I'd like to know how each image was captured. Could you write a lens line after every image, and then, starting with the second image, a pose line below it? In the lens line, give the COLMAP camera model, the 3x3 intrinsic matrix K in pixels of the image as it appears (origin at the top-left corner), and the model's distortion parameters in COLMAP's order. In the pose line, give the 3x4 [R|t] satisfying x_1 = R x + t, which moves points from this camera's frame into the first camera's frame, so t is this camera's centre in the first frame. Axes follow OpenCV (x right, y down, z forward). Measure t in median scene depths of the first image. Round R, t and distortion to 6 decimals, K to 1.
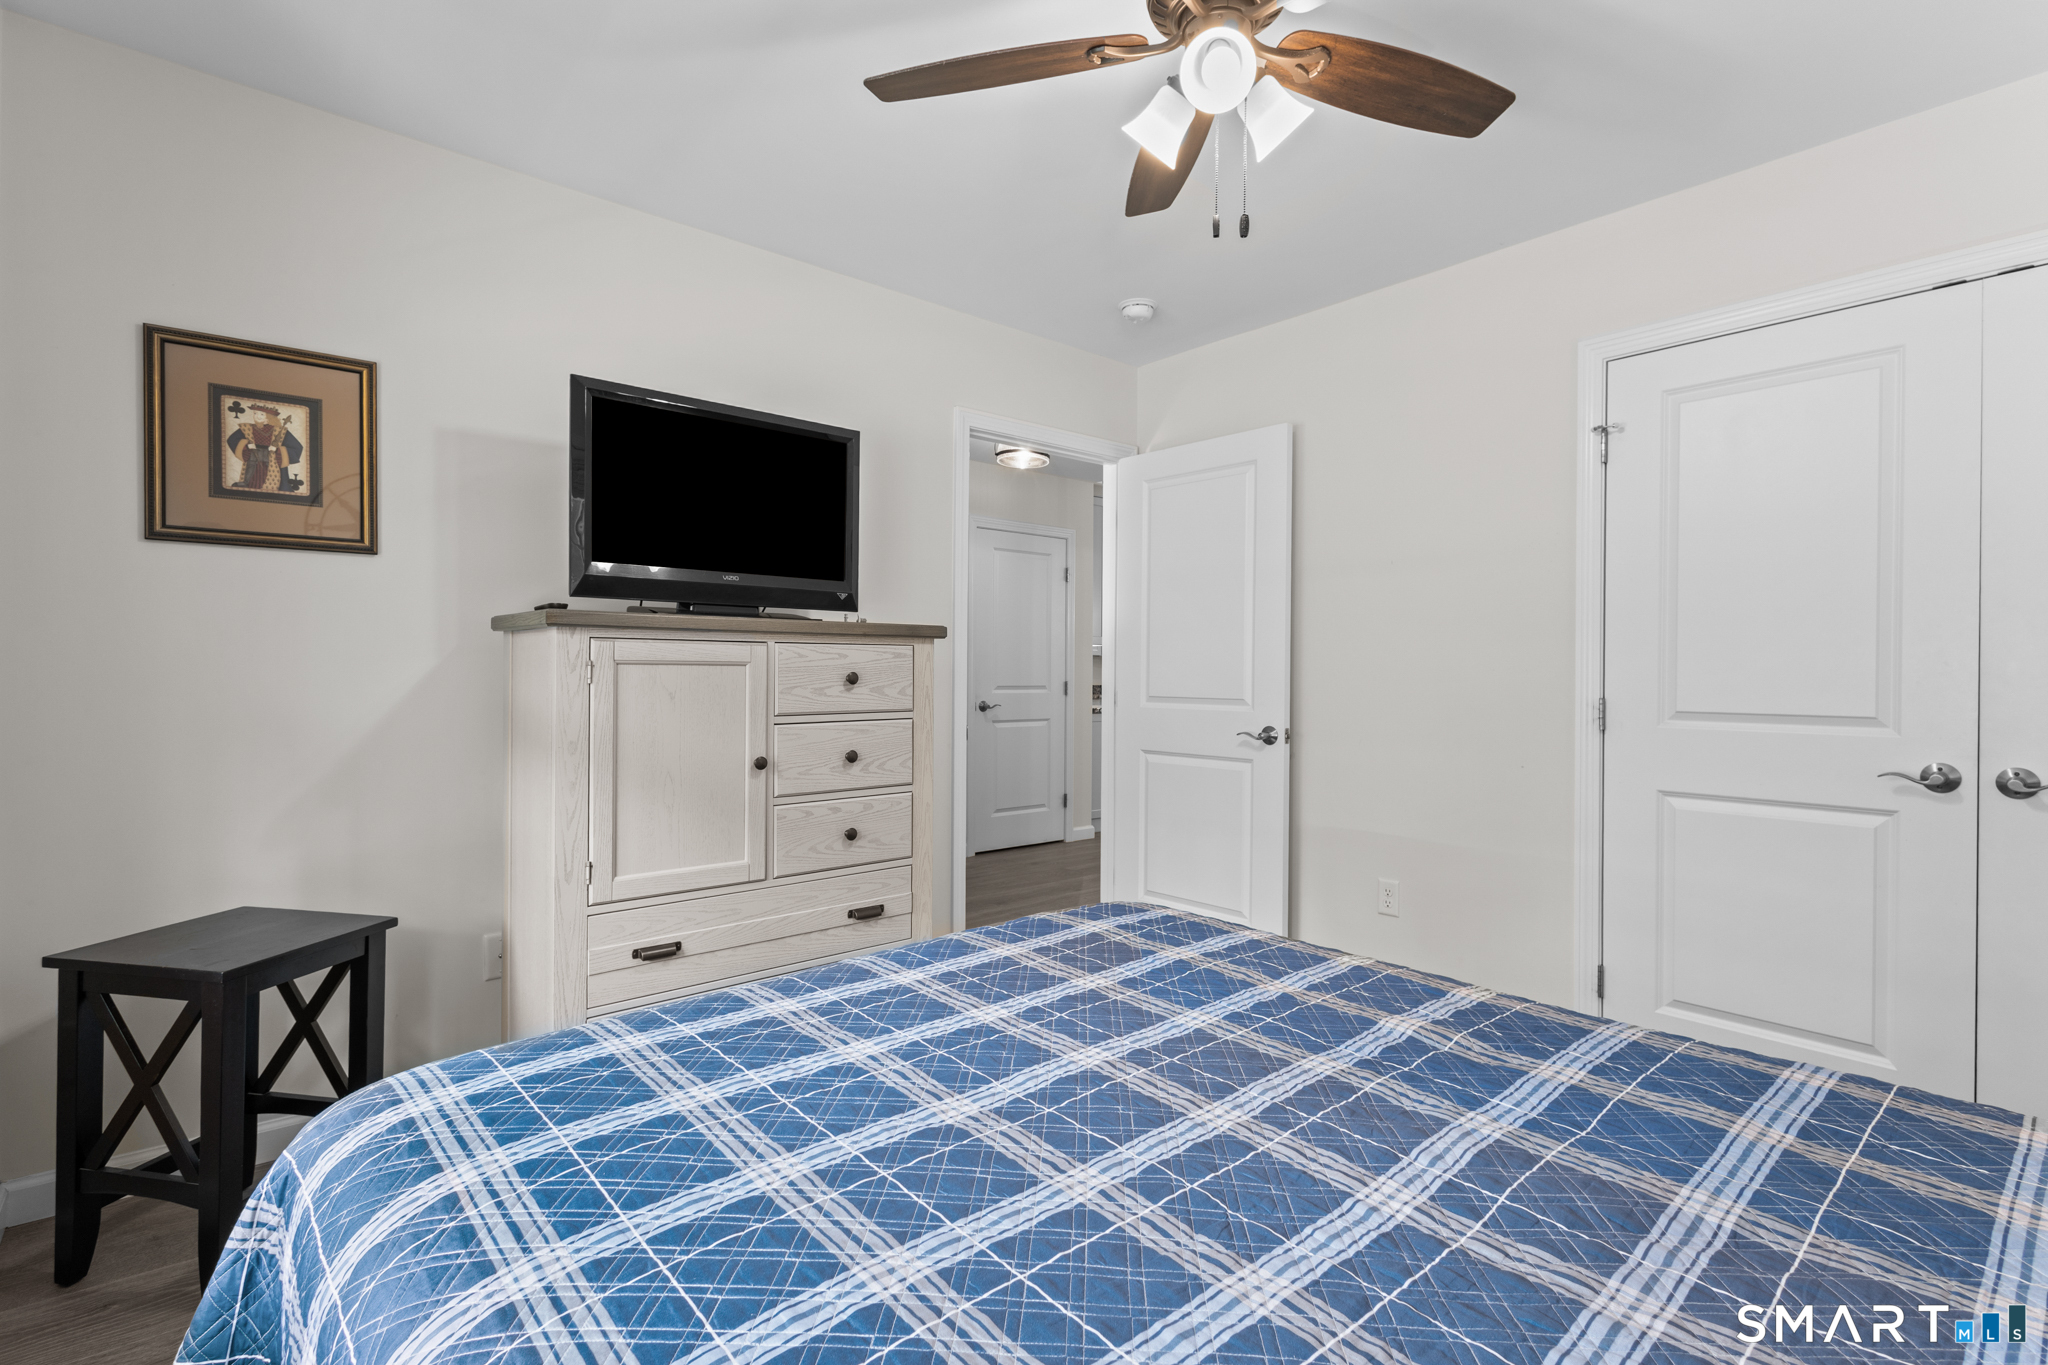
lens RADIAL K [[944.3, 0, 1033.8], [0, 944.3, 690.1], [0, 0, 1]] dist [0.009989, -0.003238]
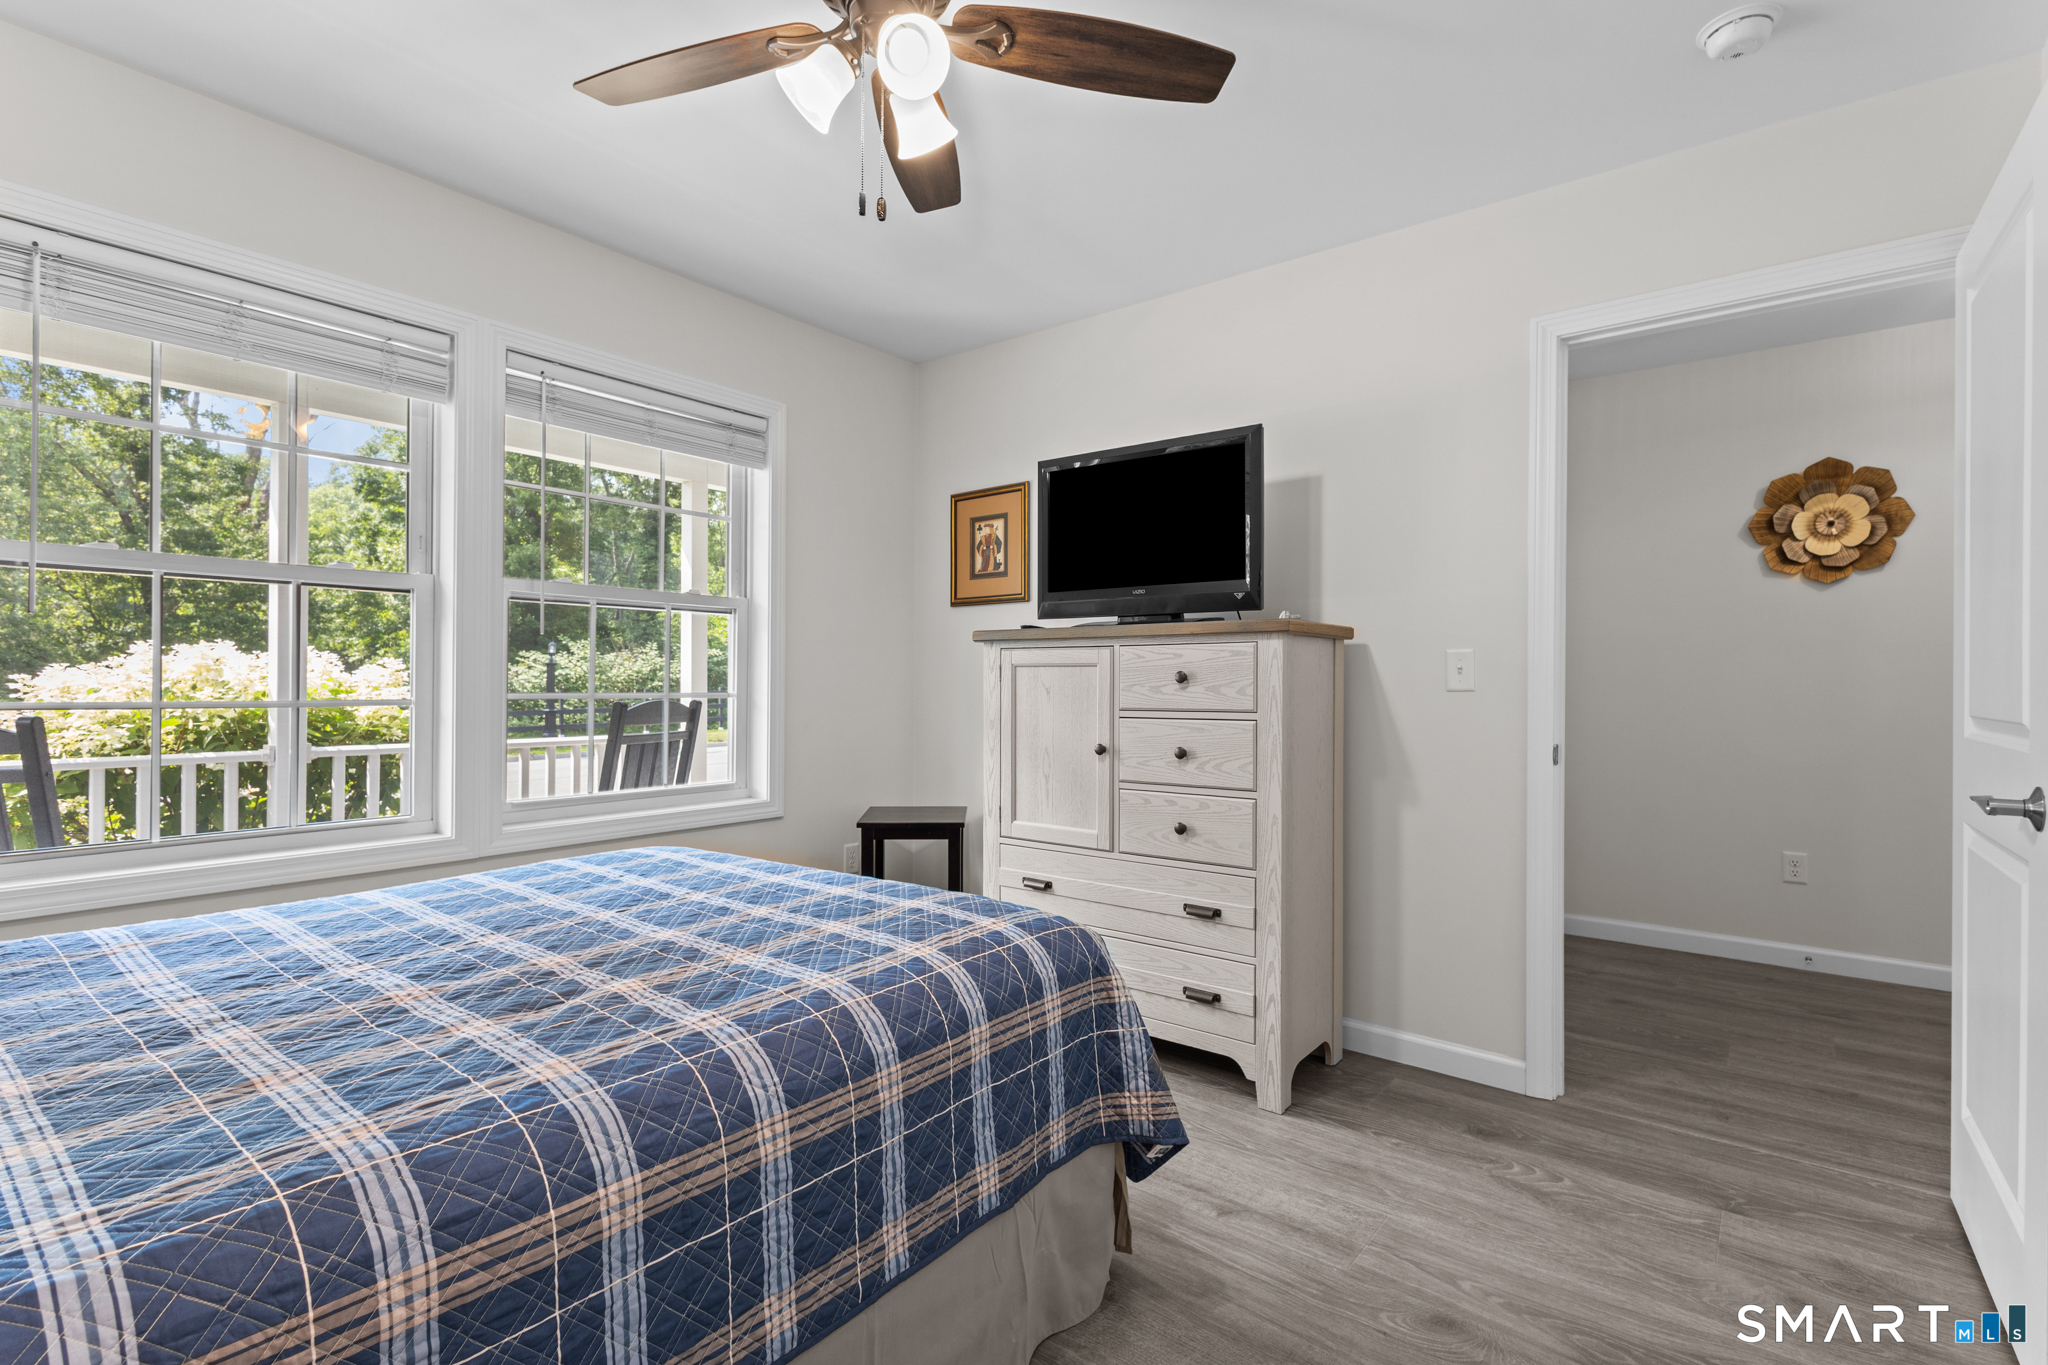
lens RADIAL K [[944.3, 0, 1034.8], [0, 944.3, 697.1], [0, 0, 1]] dist [0.009989, -0.003238]
pose [[0.201508, 0.010446, -0.979431, 0.833729], [-0.023128, 0.999715, 0.005904, 0.007085], [0.979214, 0.021463, 0.201692, 0.676591]]
